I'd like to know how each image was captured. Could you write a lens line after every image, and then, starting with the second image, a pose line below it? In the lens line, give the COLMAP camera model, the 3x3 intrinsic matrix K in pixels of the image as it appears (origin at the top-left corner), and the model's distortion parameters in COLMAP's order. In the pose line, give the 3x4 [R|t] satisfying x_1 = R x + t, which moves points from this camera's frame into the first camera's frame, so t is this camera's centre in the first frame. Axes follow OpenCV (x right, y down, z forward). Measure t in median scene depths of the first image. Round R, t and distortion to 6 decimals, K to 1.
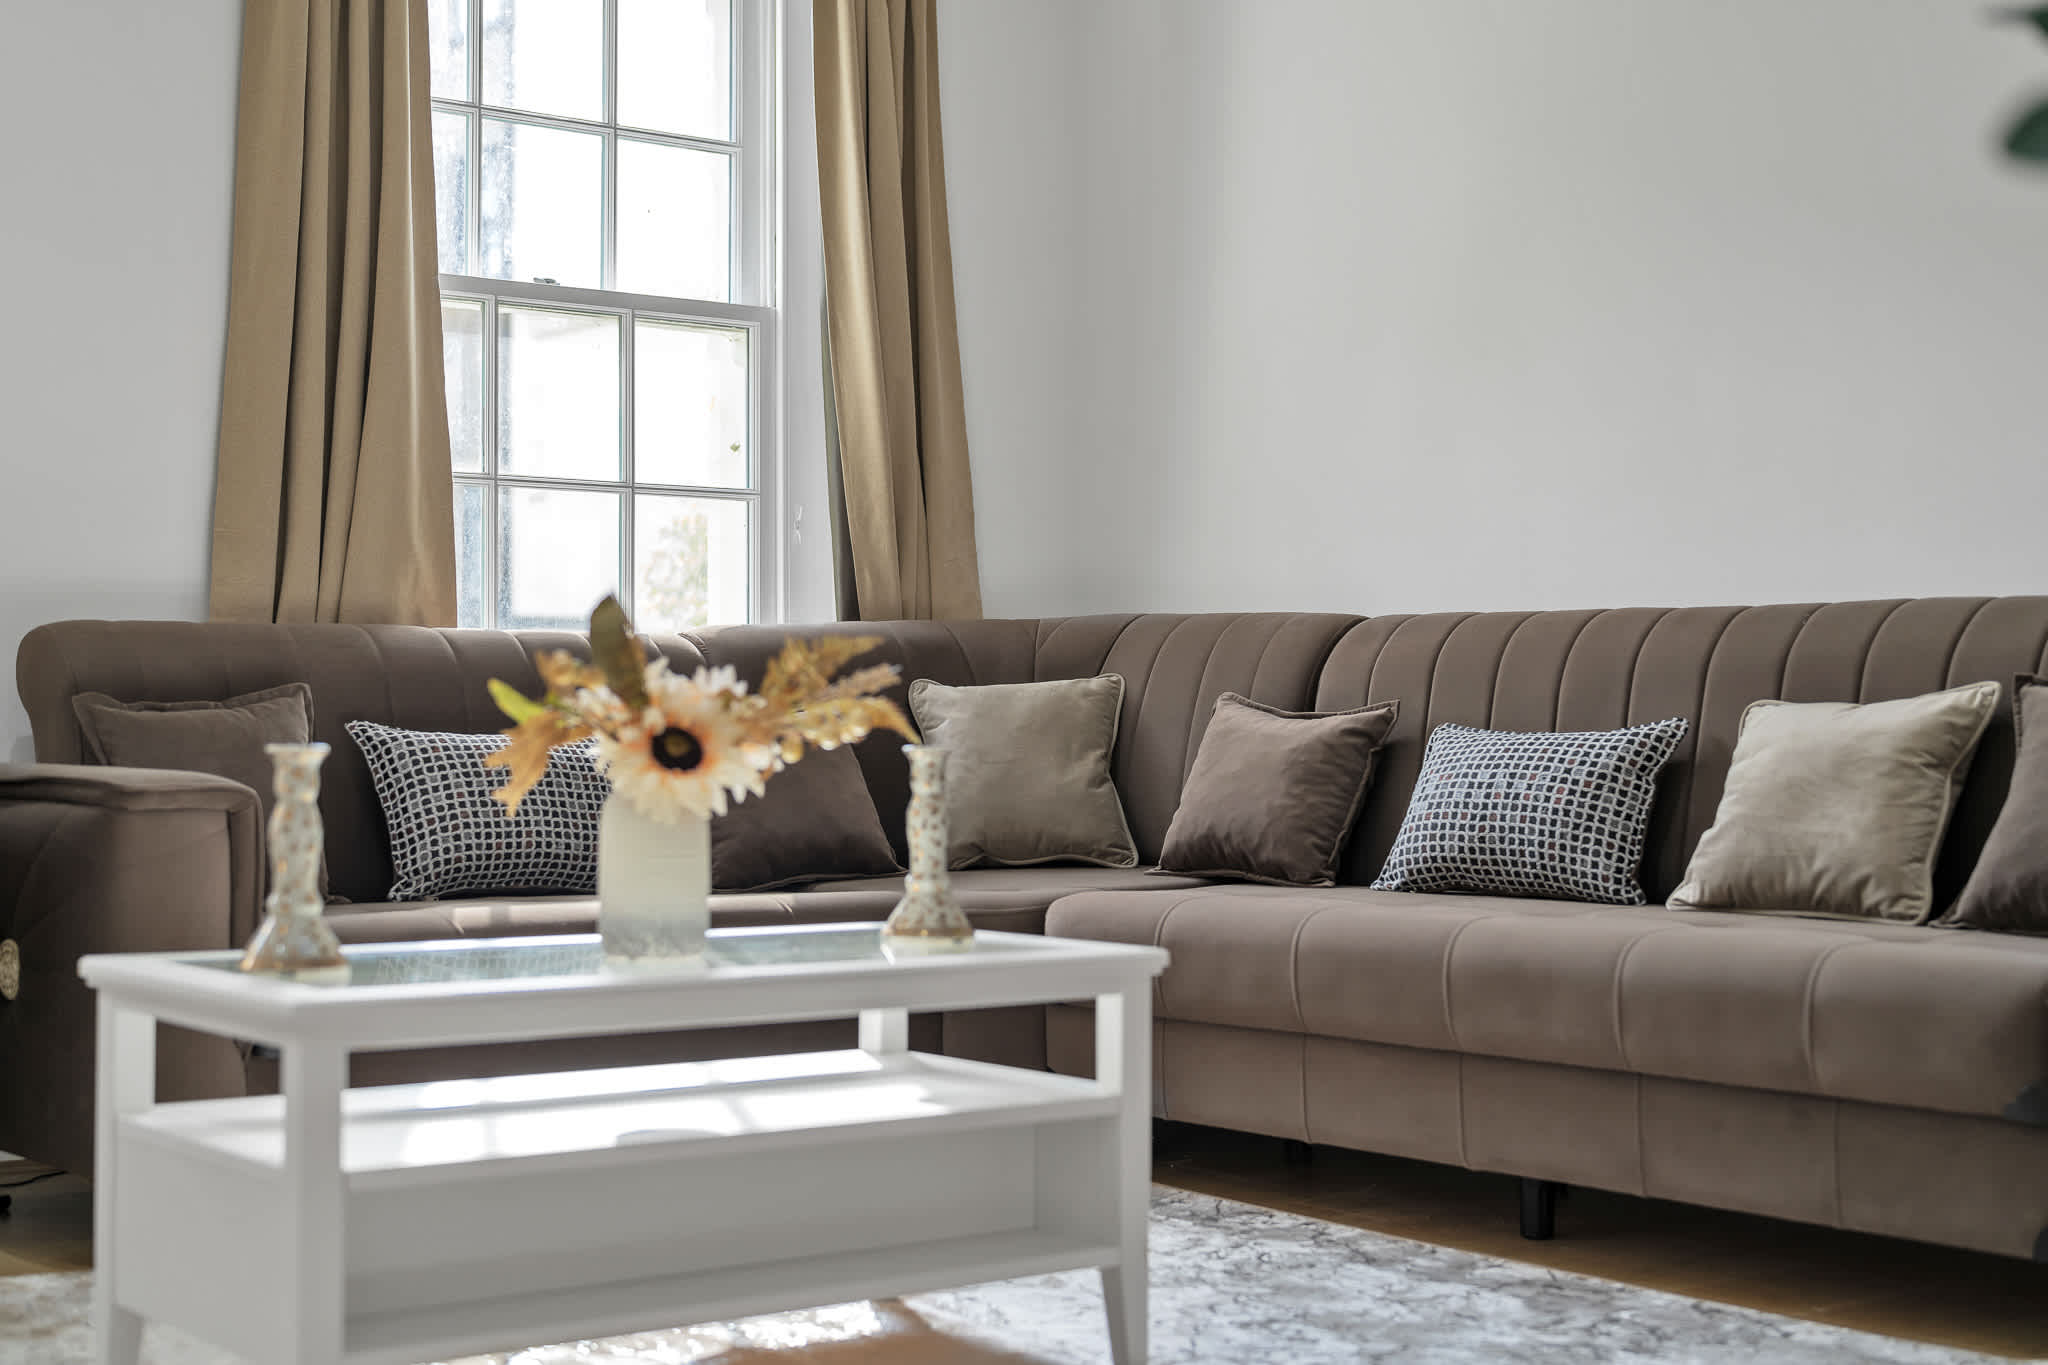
lens RADIAL K [[2877.7, 0, 1024.0], [0, 2877.7, 682.5], [0, 0, 1]] dist [-0.007910, 0.066928]
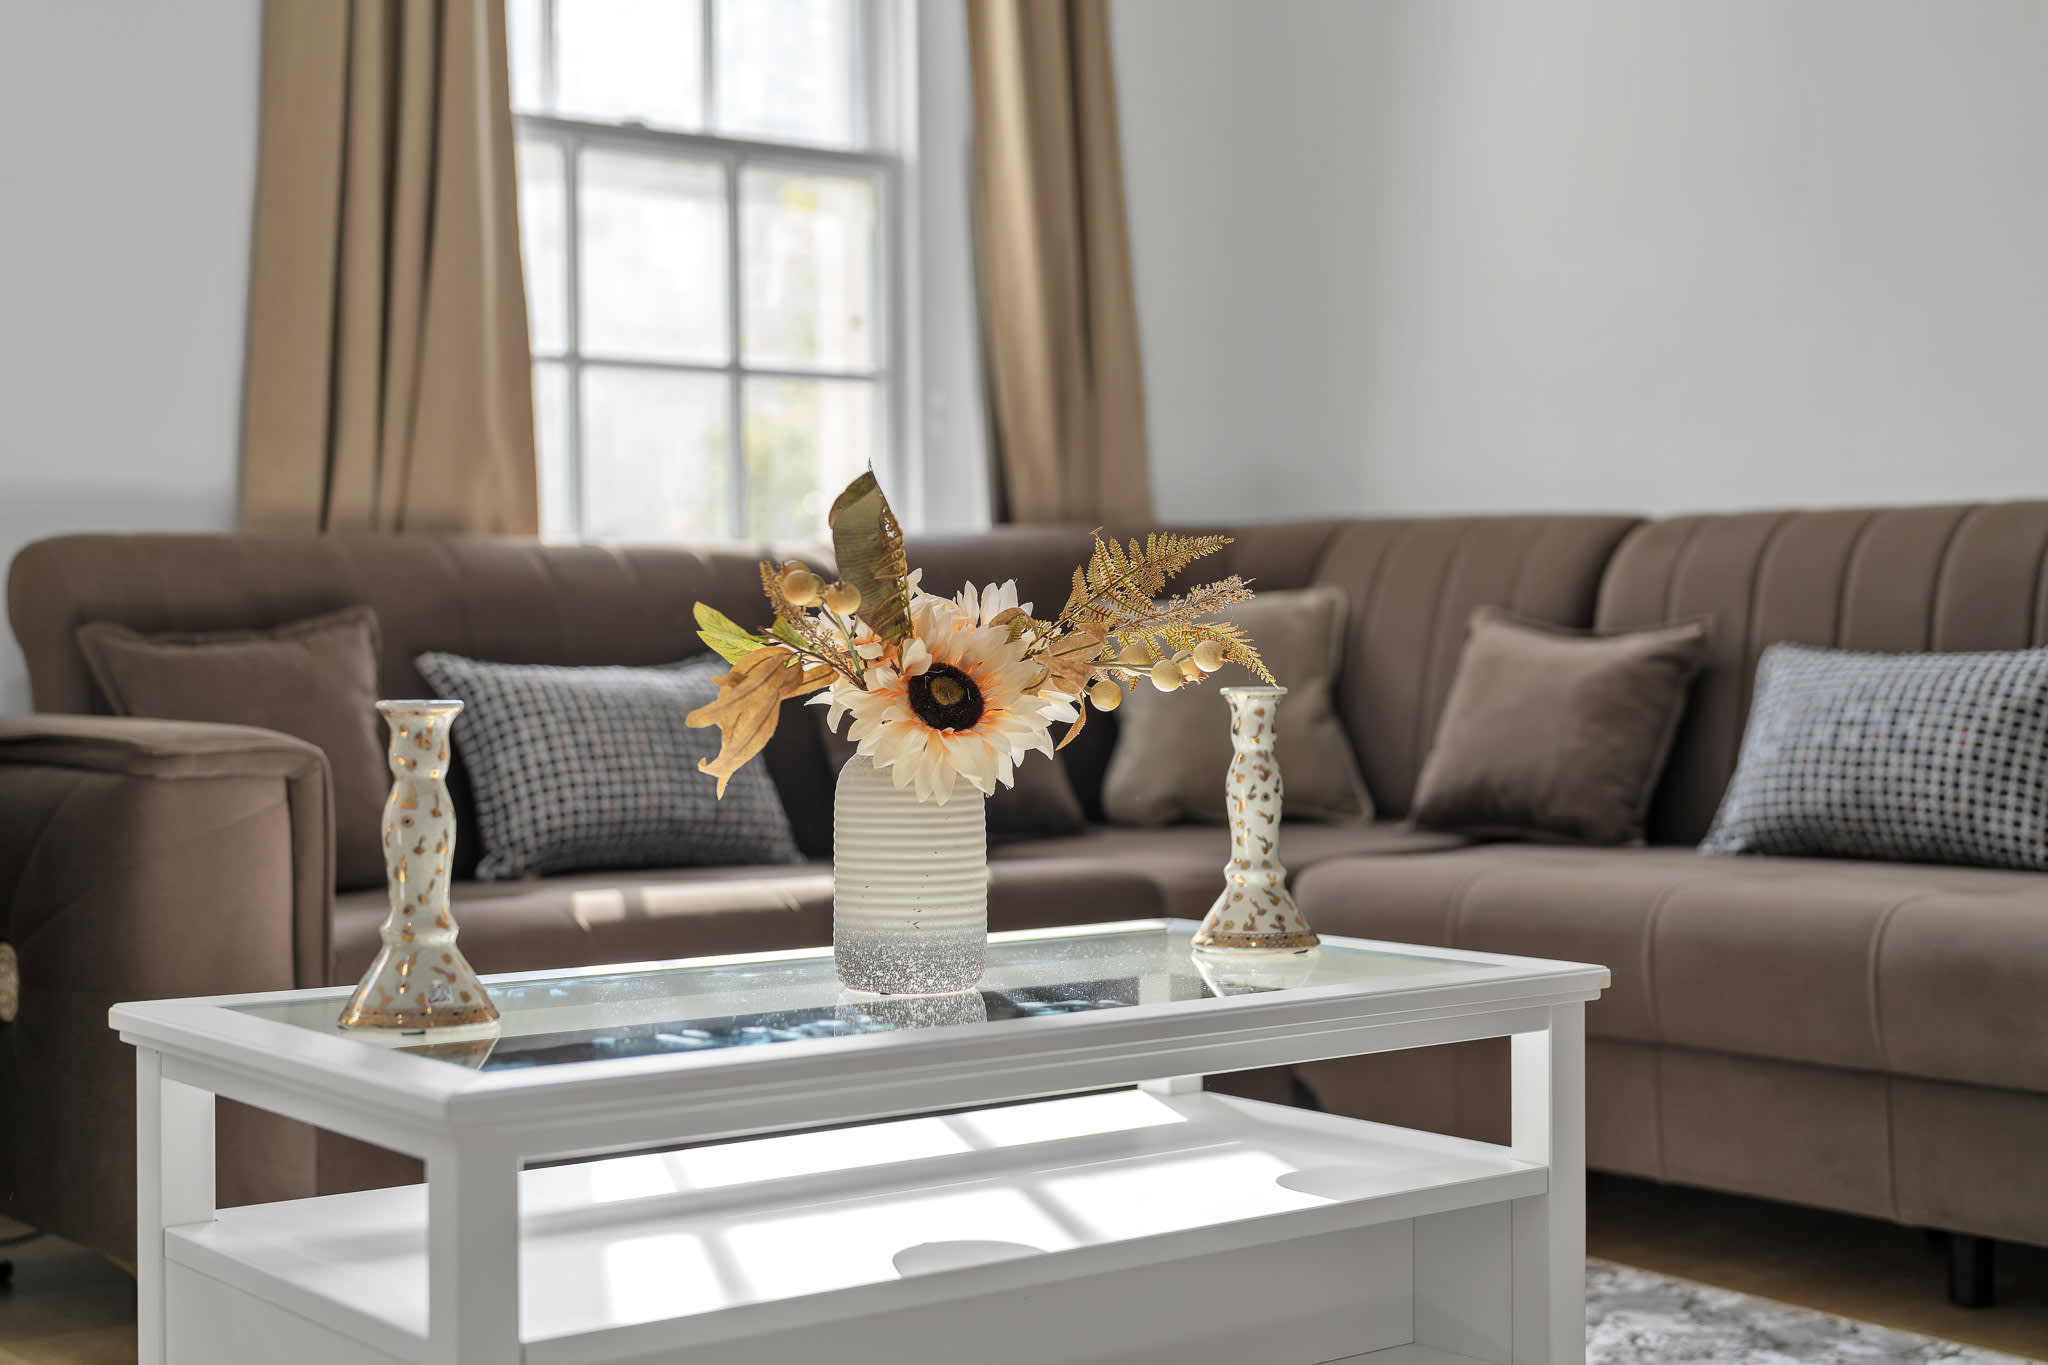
lens RADIAL K [[2910.0, 0, 1024.0], [0, 2910.0, 682.5], [0, 0, 1]] dist [-0.006451, -0.026845]
pose [[0.999953, -0.009693, 0.000958, -0.070525], [0.009662, 0.999562, 0.027987, -0.000130], [-0.001229, -0.027976, 0.999608, 0.198027]]
